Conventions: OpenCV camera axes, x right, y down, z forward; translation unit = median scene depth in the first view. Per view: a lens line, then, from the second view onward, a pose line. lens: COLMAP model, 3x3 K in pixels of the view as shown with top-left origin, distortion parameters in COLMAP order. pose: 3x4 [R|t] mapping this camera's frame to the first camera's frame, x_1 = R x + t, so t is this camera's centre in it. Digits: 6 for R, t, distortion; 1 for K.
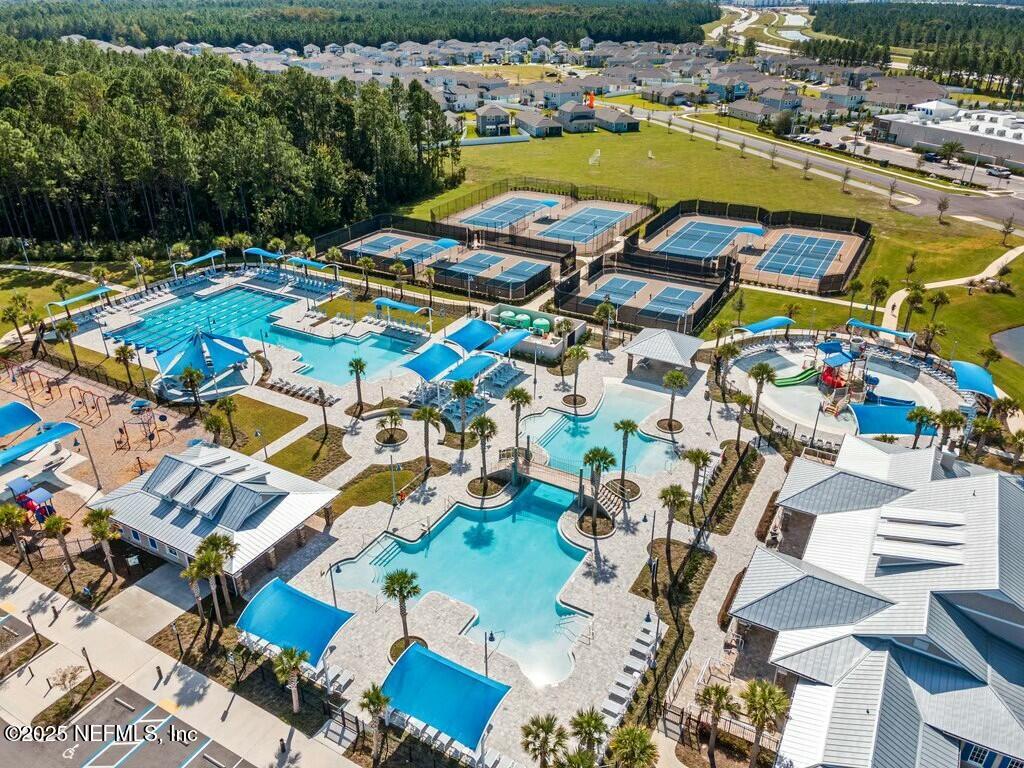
lens RADIAL K [[743.4, 0, 512.0], [0, 743.4, 384.0], [0, 0, 1]] dist [0.064208, 0.000341]
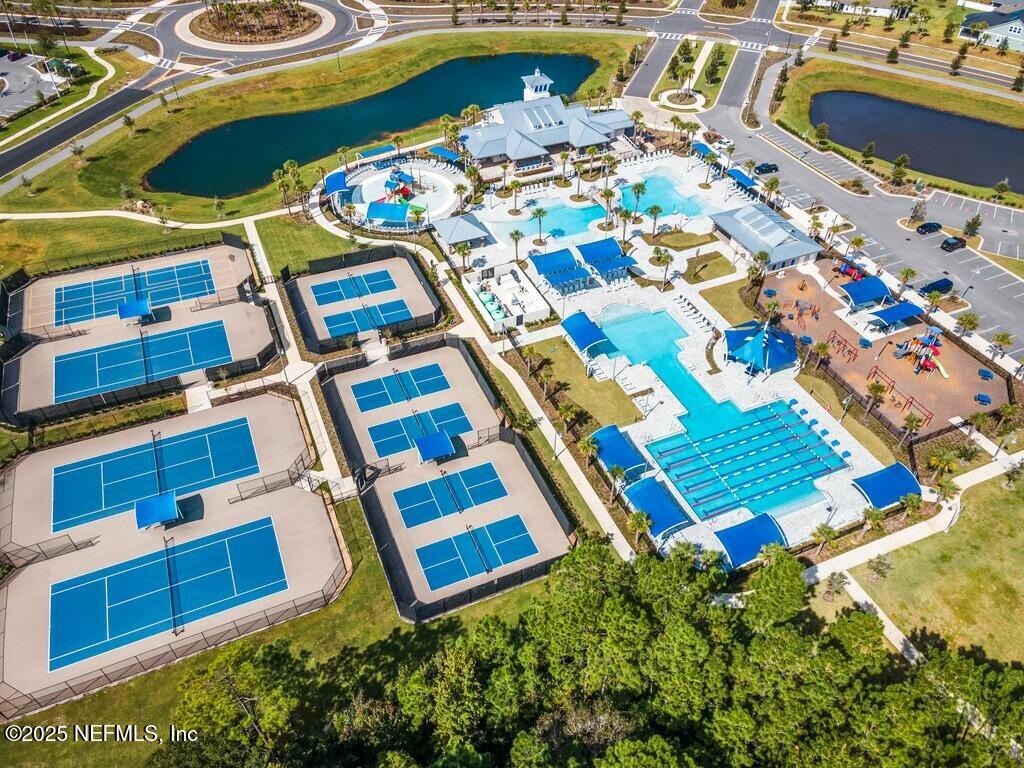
lens RADIAL K [[743.4, 0, 512.0], [0, 743.4, 384.0], [0, 0, 1]] dist [0.064208, 0.000341]
pose [[-0.799827, -0.413610, 0.434974, -0.702534], [0.275928, 0.390202, 0.878411, -1.308601], [-0.533048, 0.822599, -0.197968, 1.648878]]
